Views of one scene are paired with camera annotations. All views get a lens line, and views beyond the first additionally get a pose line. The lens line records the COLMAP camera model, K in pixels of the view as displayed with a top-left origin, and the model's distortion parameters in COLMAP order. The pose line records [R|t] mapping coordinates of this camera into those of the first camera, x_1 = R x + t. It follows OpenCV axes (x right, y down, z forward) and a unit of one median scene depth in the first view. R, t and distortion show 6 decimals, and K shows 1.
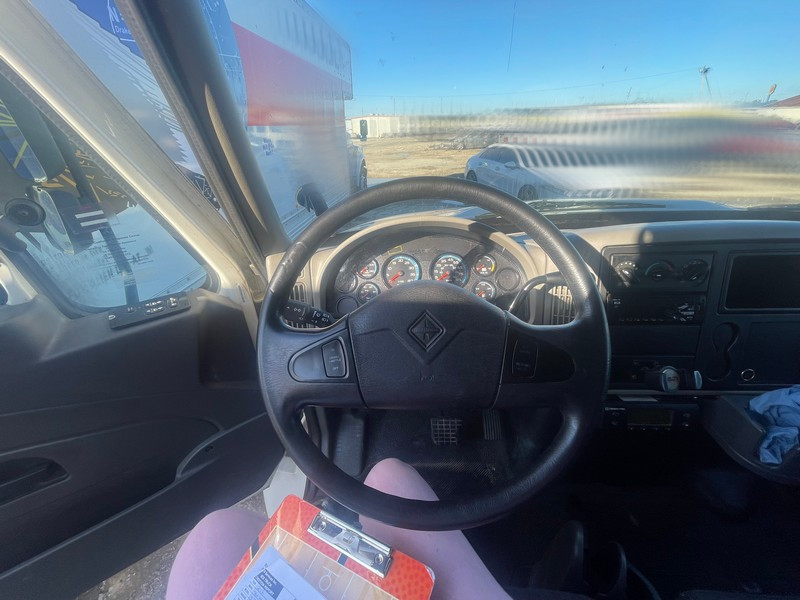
lens RADIAL K [[317.6, 0, 400.6], [0, 317.6, 298.0], [0, 0, 1]] dist [-0.003036, -0.000154]
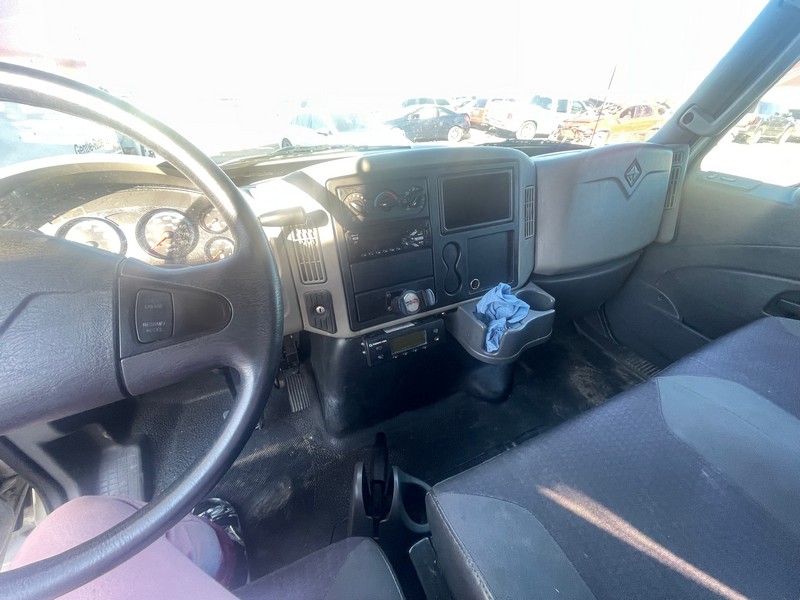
lens RADIAL K [[317.6, 0, 396.1], [0, 317.6, 298.9], [0, 0, 1]] dist [-0.003036, -0.000154]
pose [[0.883313, -0.220559, 0.413657, 0.354646], [0.186542, 0.974908, 0.121478, 0.102214], [-0.430071, -0.030138, 0.902292, 0.062536]]
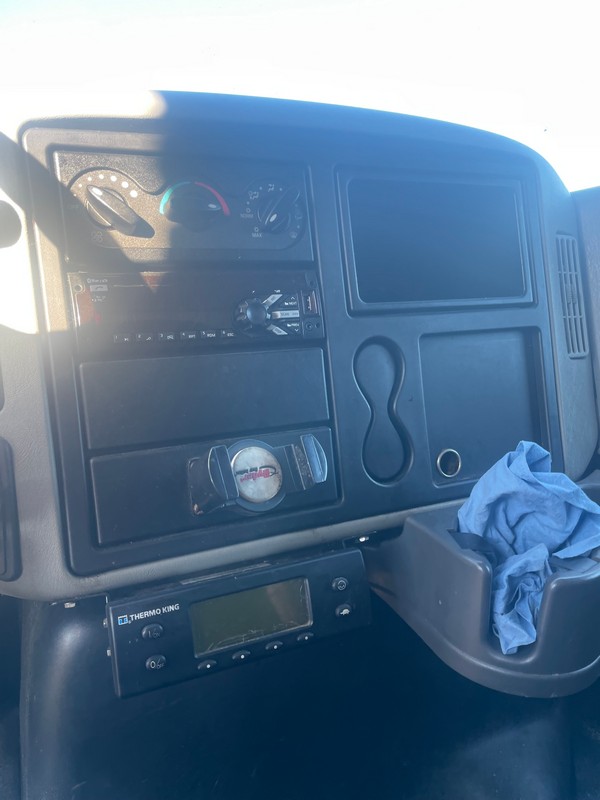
lens RADIAL K [[610.8, 0, 315.6], [0, 610.8, 421.3], [0, 0, 1]] dist [0.029932, -0.017041]
pose [[0.873650, -0.073094, 0.481033, 0.568275], [0.182544, 0.965674, -0.184799, 0.322506], [-0.451013, 0.249259, 0.857005, 0.371509]]
